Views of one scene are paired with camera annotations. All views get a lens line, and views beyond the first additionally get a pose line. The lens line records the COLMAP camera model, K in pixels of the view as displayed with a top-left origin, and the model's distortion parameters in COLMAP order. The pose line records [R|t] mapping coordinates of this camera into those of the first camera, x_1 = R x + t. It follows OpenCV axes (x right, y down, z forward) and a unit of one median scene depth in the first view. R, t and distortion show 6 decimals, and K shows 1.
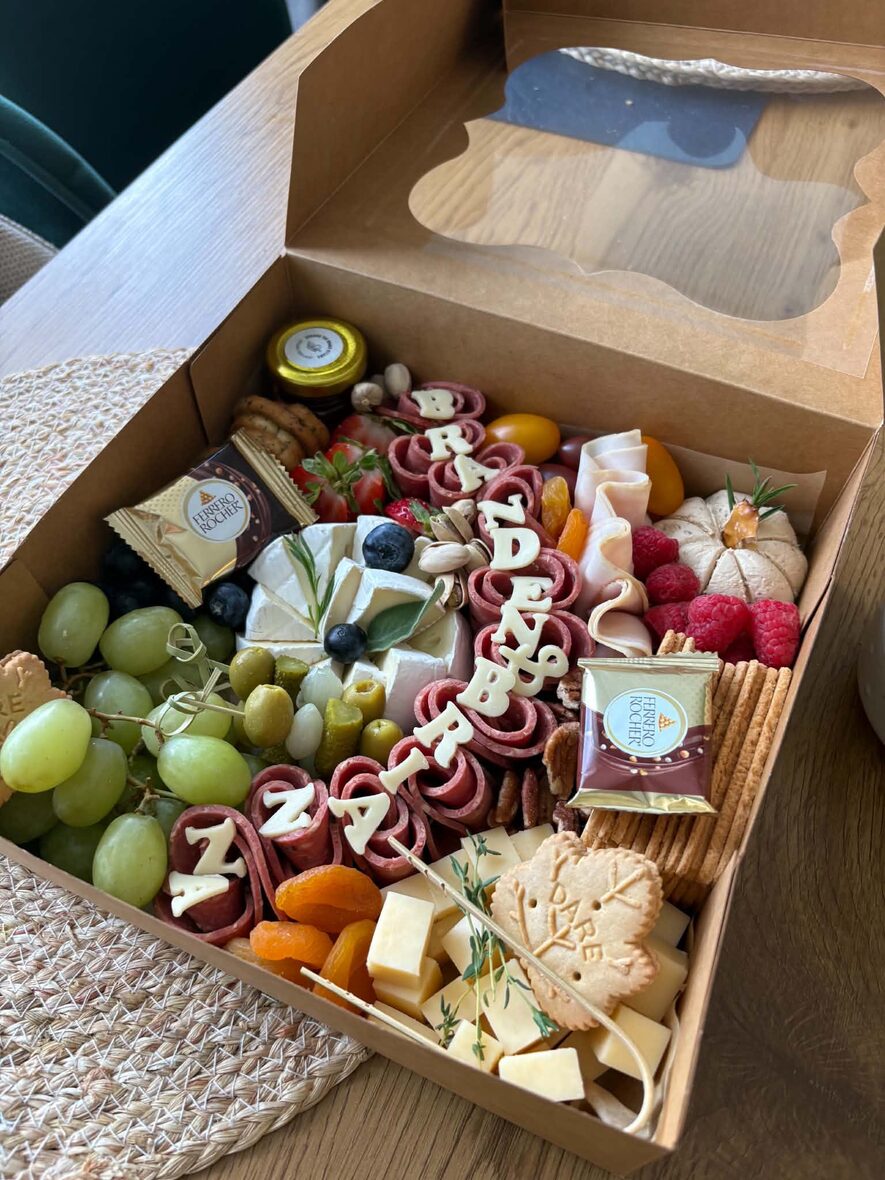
lens RADIAL K [[894.4, 0, 427.3], [0, 894.4, 595.8], [0, 0, 1]] dist [0.070141, -0.101118]
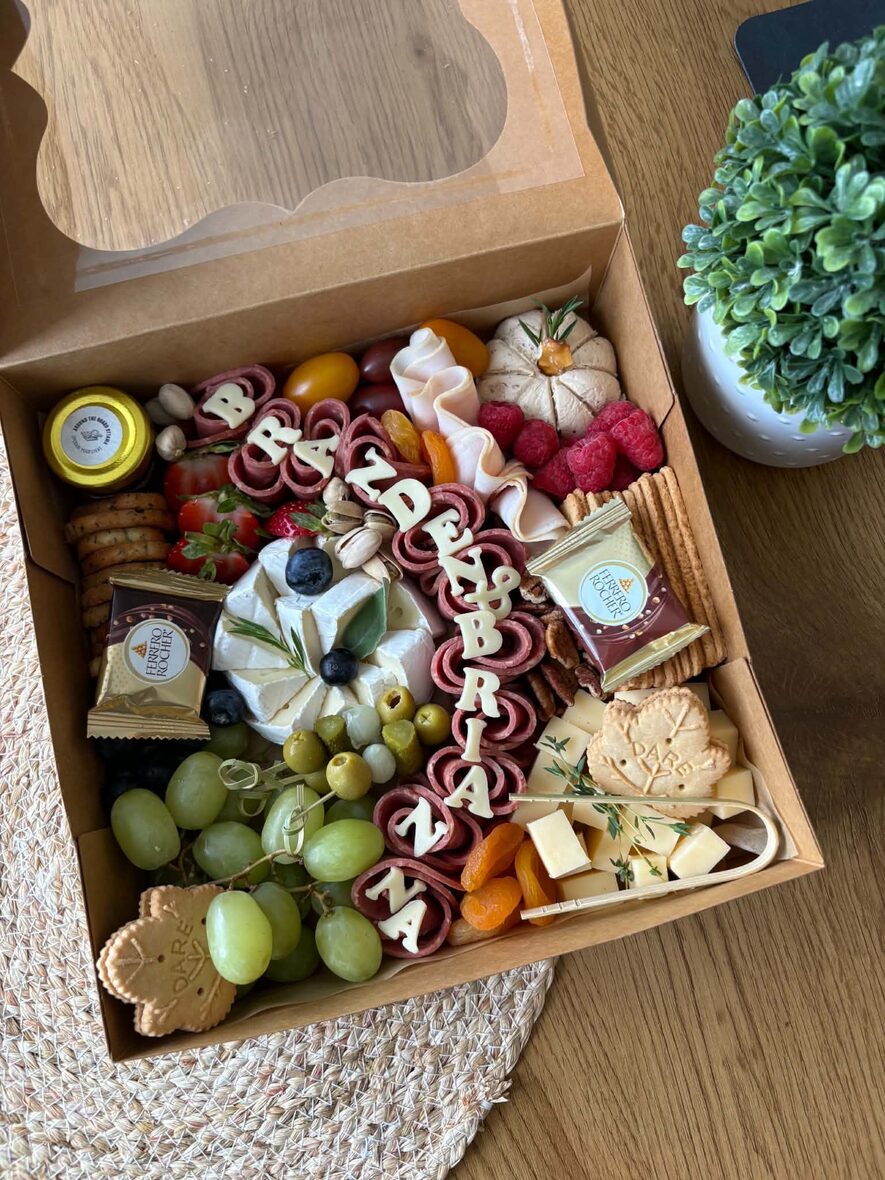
lens RADIAL K [[894.4, 0, 427.3], [0, 894.4, 595.8], [0, 0, 1]] dist [0.070141, -0.101118]
pose [[0.772300, -0.624268, 0.117653, -0.086997], [0.527468, 0.733375, 0.428881, -0.455784], [-0.354020, -0.269166, 0.895667, -0.000085]]
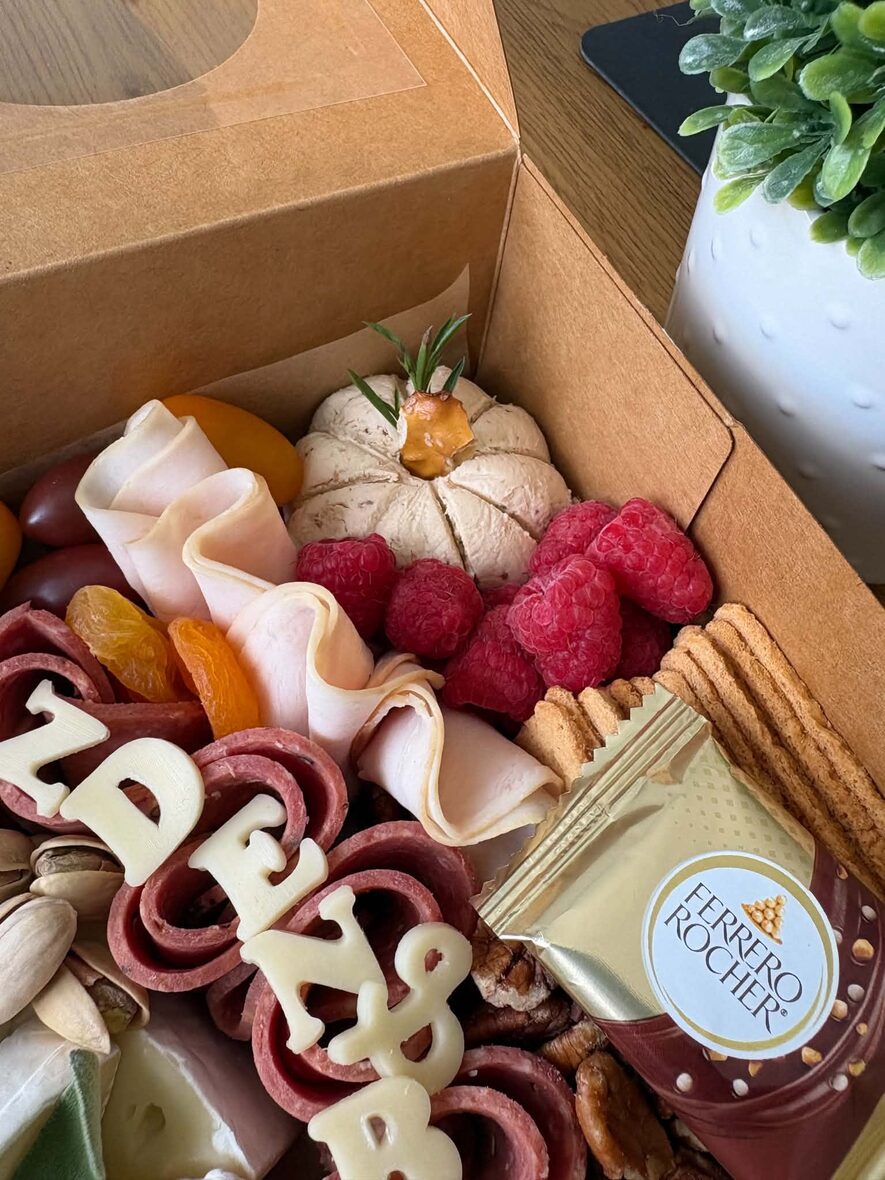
lens RADIAL K [[882.2, 0, 442.8], [0, 882.2, 540.8], [0, 0, 1]] dist [0.003940, 0.005015]
pose [[0.605620, -0.652676, 0.455235, 0.081352], [0.601179, 0.750078, 0.275619, -0.187868], [-0.521352, 0.106757, 0.846637, 0.619154]]
